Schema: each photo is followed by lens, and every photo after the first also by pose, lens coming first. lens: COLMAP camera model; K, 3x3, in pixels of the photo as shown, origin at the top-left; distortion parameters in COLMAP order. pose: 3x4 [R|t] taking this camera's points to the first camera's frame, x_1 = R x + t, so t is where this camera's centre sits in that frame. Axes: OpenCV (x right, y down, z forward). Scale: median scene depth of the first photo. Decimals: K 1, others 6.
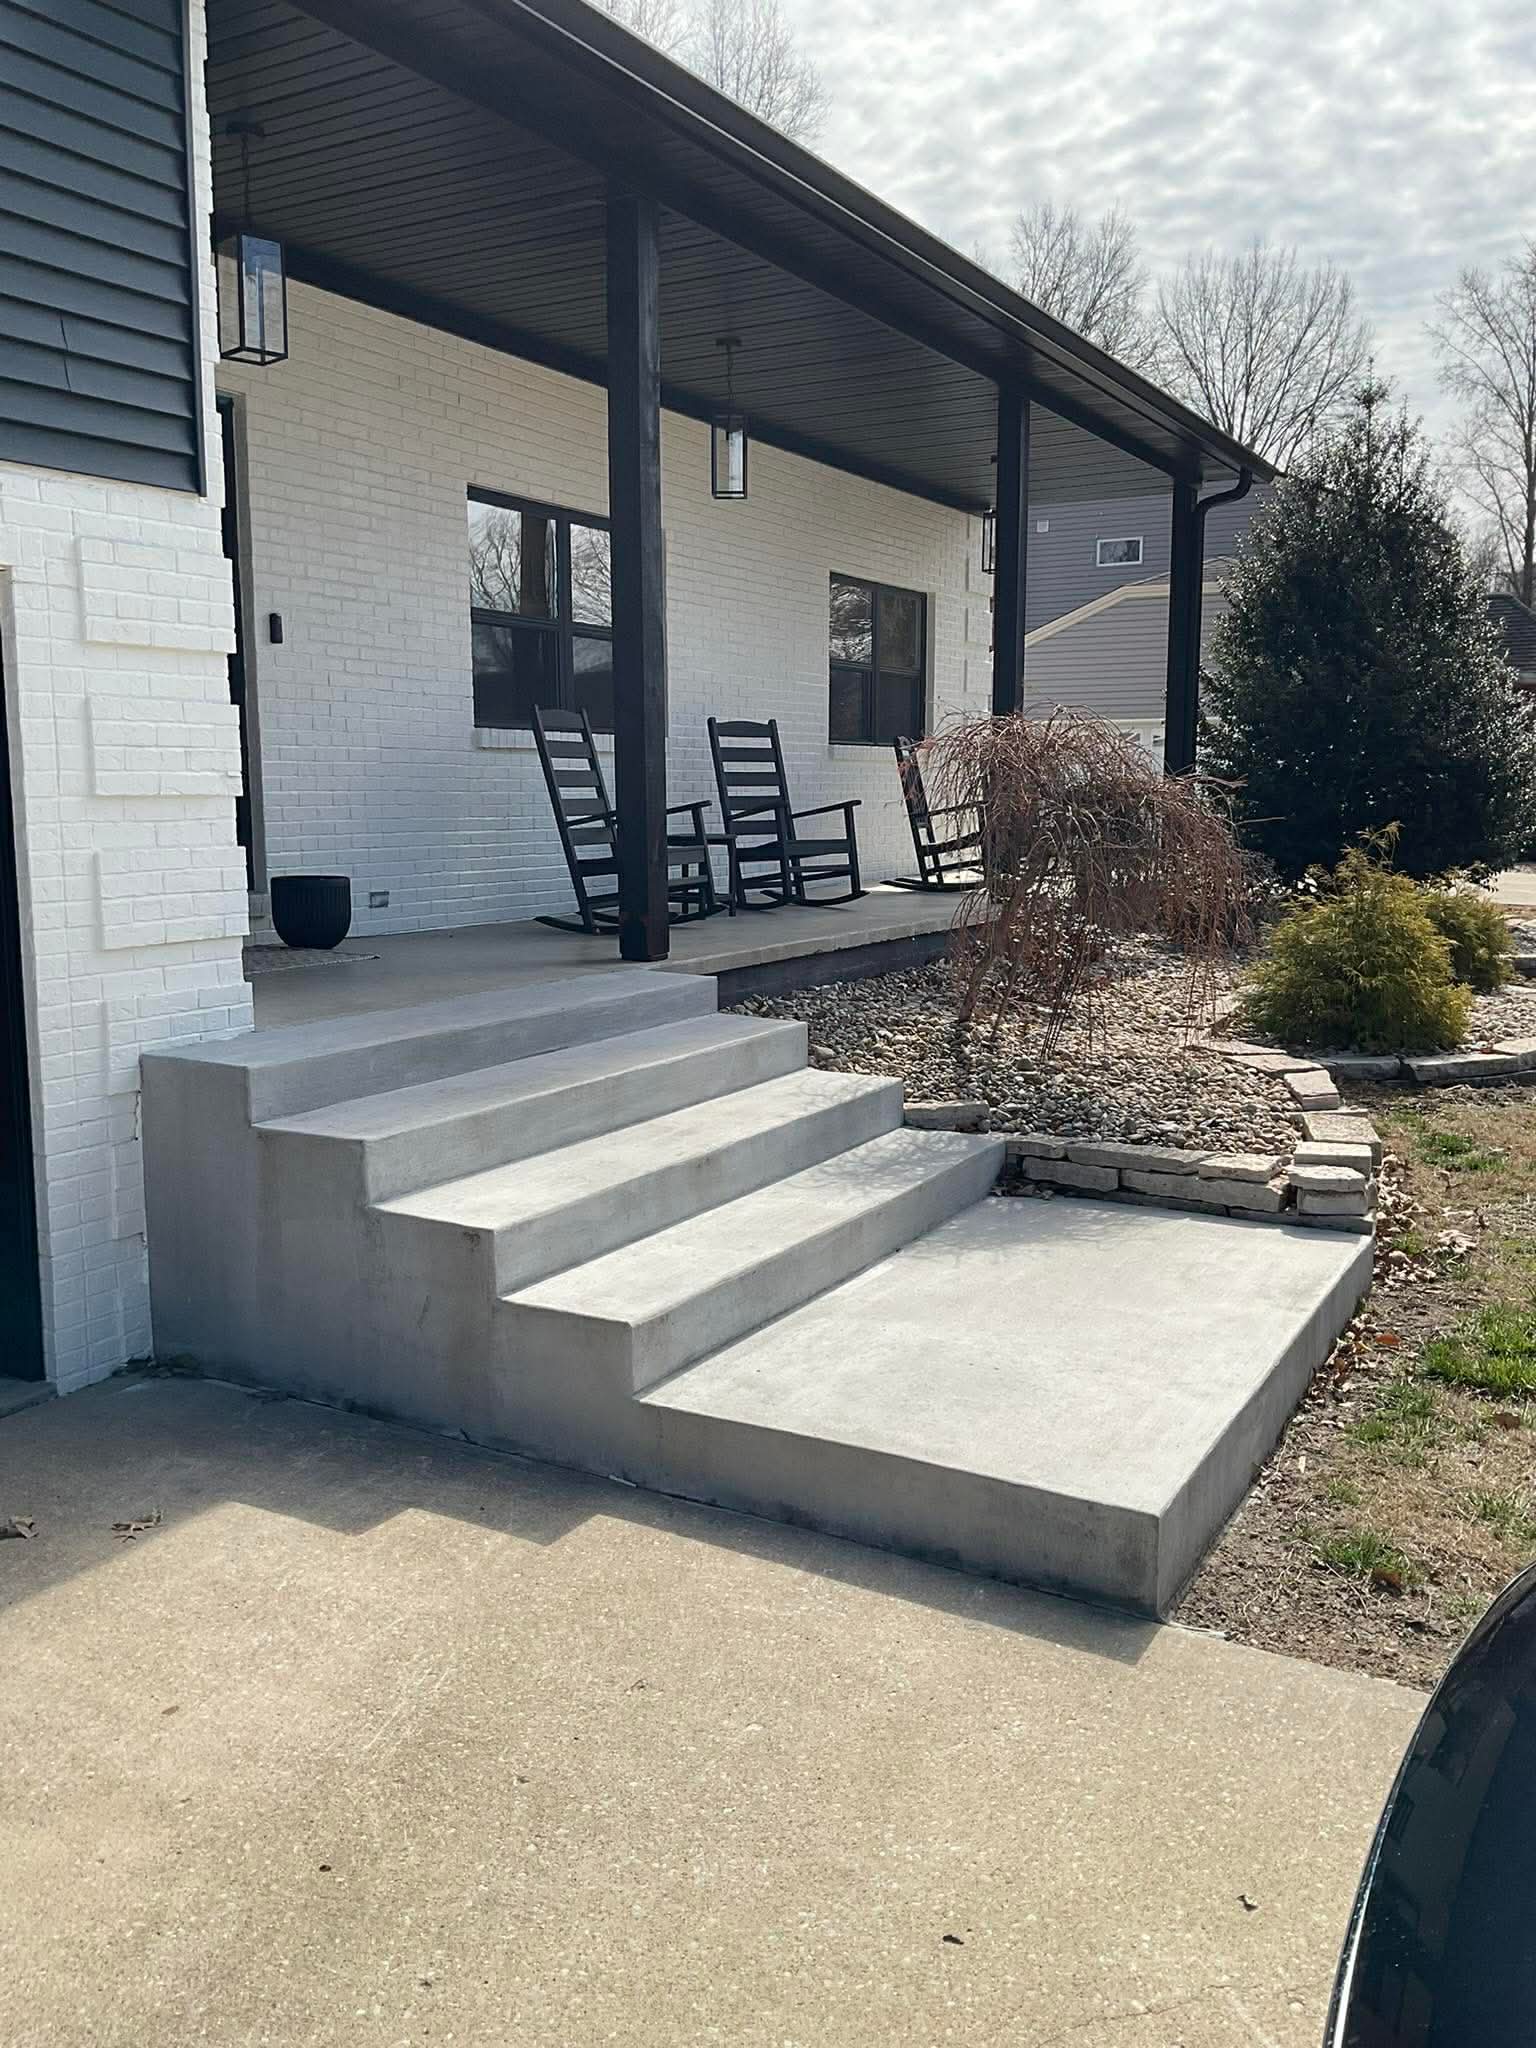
lens RADIAL K [[1620.1, 0, 766.6], [0, 1620.1, 1003.1], [0, 0, 1]] dist [0.083420, -0.154836]
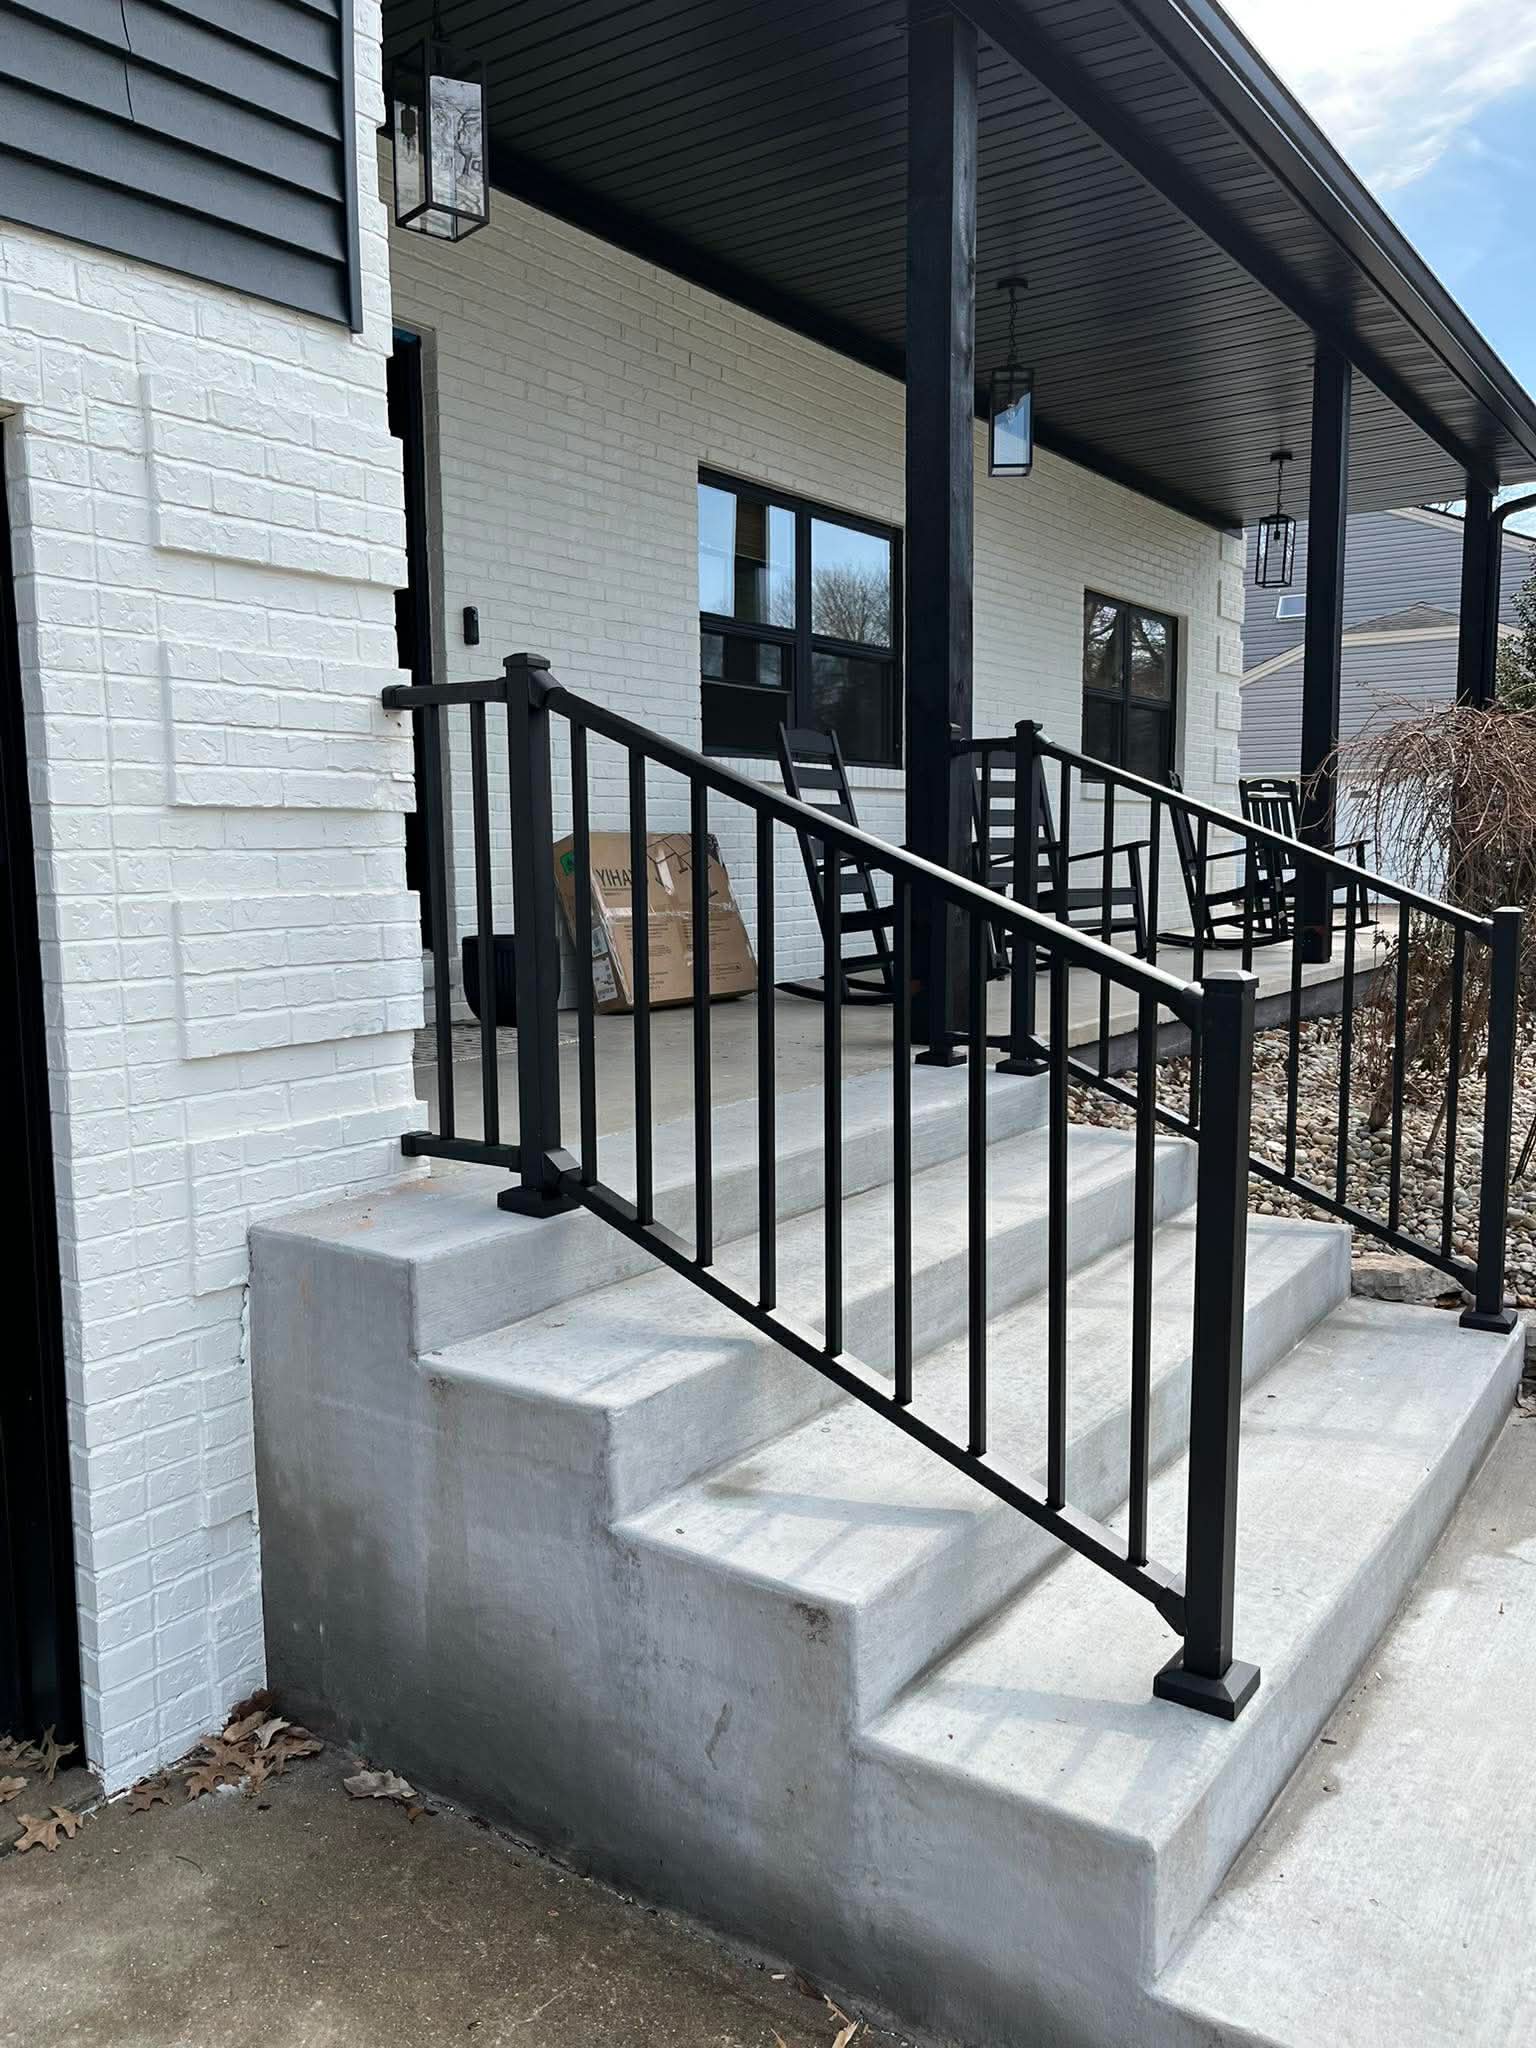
lens RADIAL K [[1553.7, 0, 768.0], [0, 1553.7, 1024.0], [0, 0, 1]] dist [0.069474, -0.100259]
pose [[0.994593, 0.002245, -0.103823, -0.096911], [-0.004321, 0.999795, -0.019779, -0.025877], [0.103757, 0.020121, 0.994399, 0.329424]]
